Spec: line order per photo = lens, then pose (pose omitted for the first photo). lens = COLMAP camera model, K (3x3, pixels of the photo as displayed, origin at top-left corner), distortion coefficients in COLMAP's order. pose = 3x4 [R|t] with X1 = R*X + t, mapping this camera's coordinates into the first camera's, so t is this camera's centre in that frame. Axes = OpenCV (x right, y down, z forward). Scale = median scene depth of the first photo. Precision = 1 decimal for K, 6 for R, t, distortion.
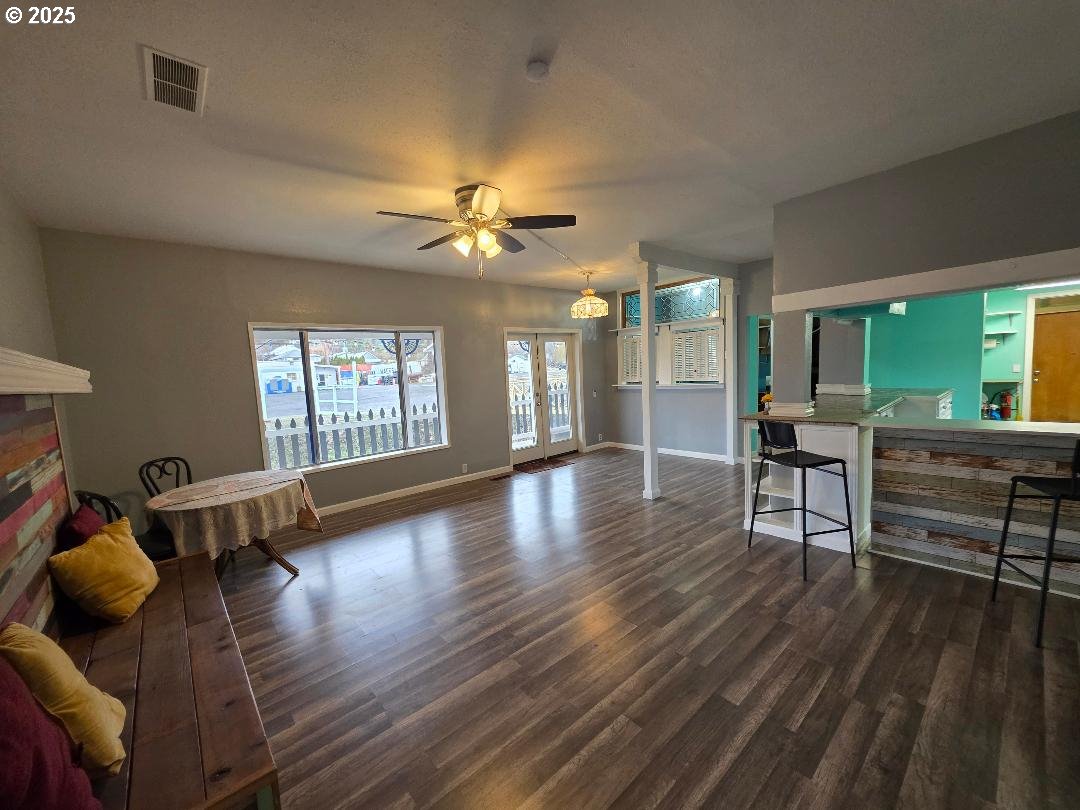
lens RADIAL K [[429.4, 0, 536.4], [0, 429.4, 405.5], [0, 0, 1]] dist [-0.007288, 0.004005]
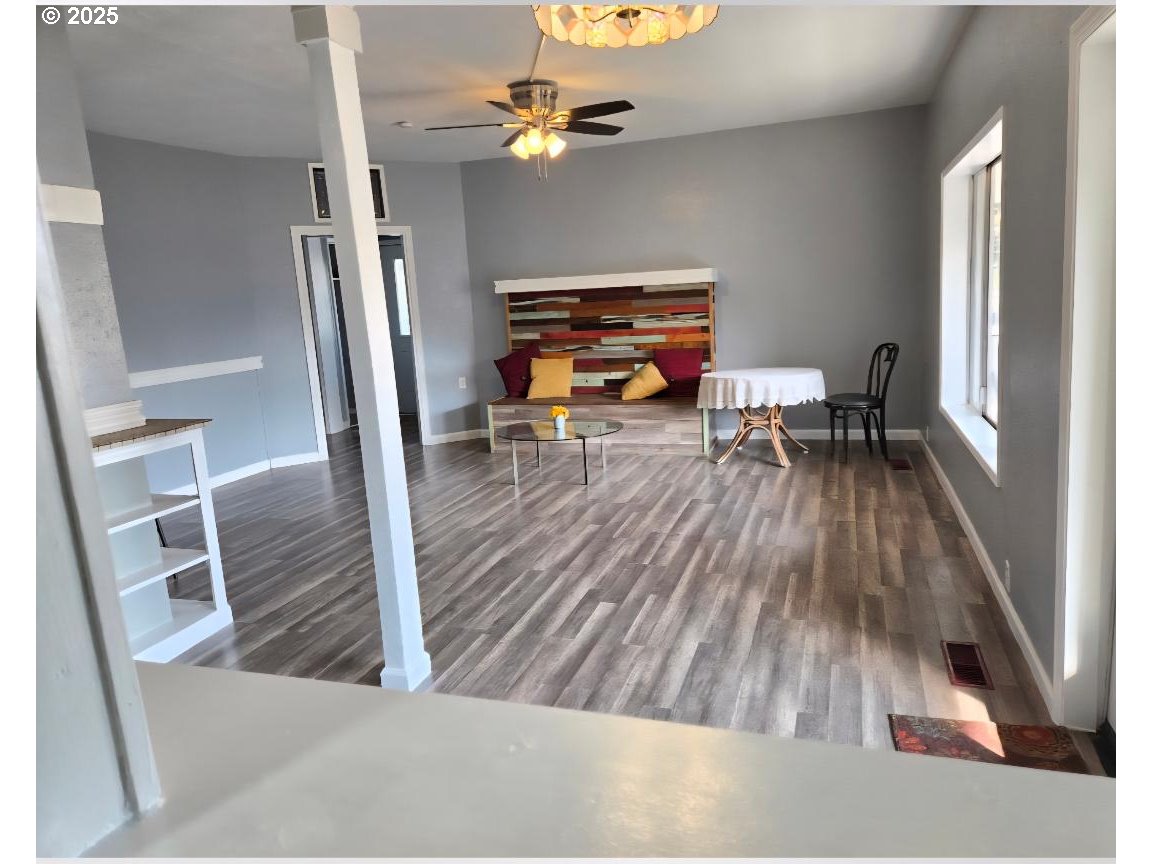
lens RADIAL K [[757.5, 0, 595.2], [0, 757.5, 406.0], [0, 0, 1]] dist [0.070722, -0.001892]
pose [[-0.853529, 0.176853, -0.490113, 0.620540], [0.060077, 0.967765, 0.244586, -0.227231], [0.517570, 0.179316, -0.836640, 2.397336]]
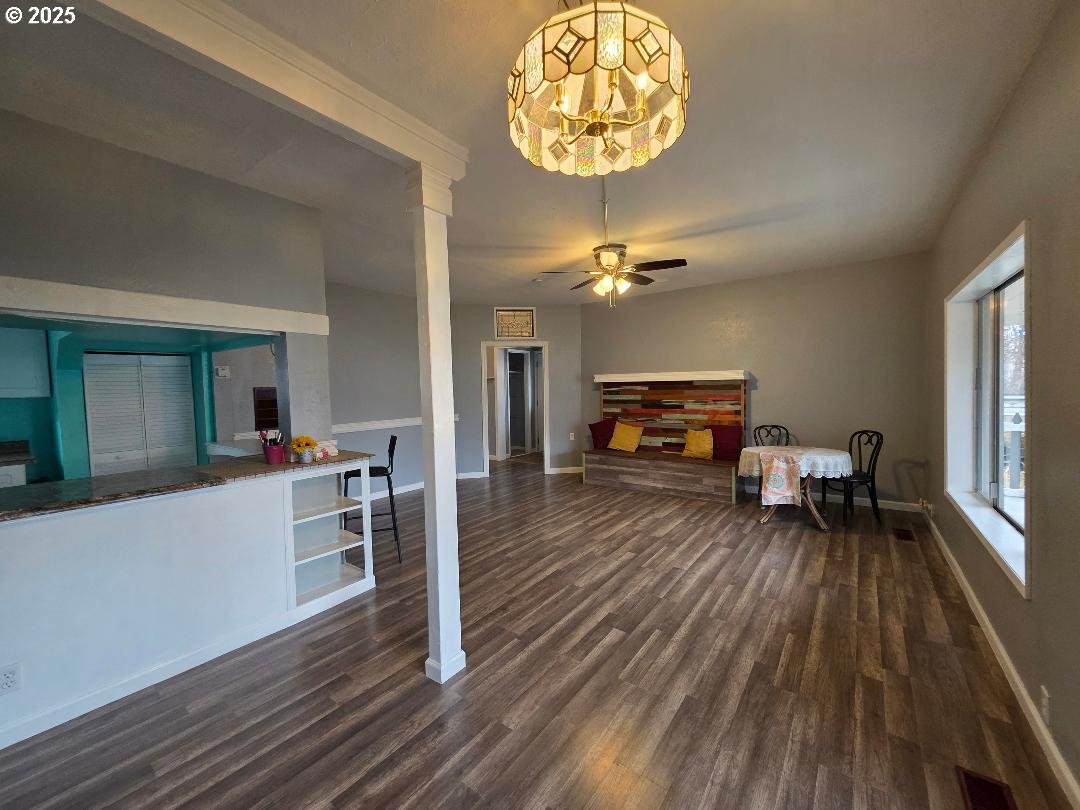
lens RADIAL K [[429.4, 0, 536.4], [0, 429.4, 405.5], [0, 0, 1]] dist [-0.007288, 0.004005]
pose [[-0.976737, 0.082058, -0.198122, 0.370149], [0.056053, 0.989465, 0.133477, -0.191324], [0.206987, 0.119267, -0.971047, 2.198086]]
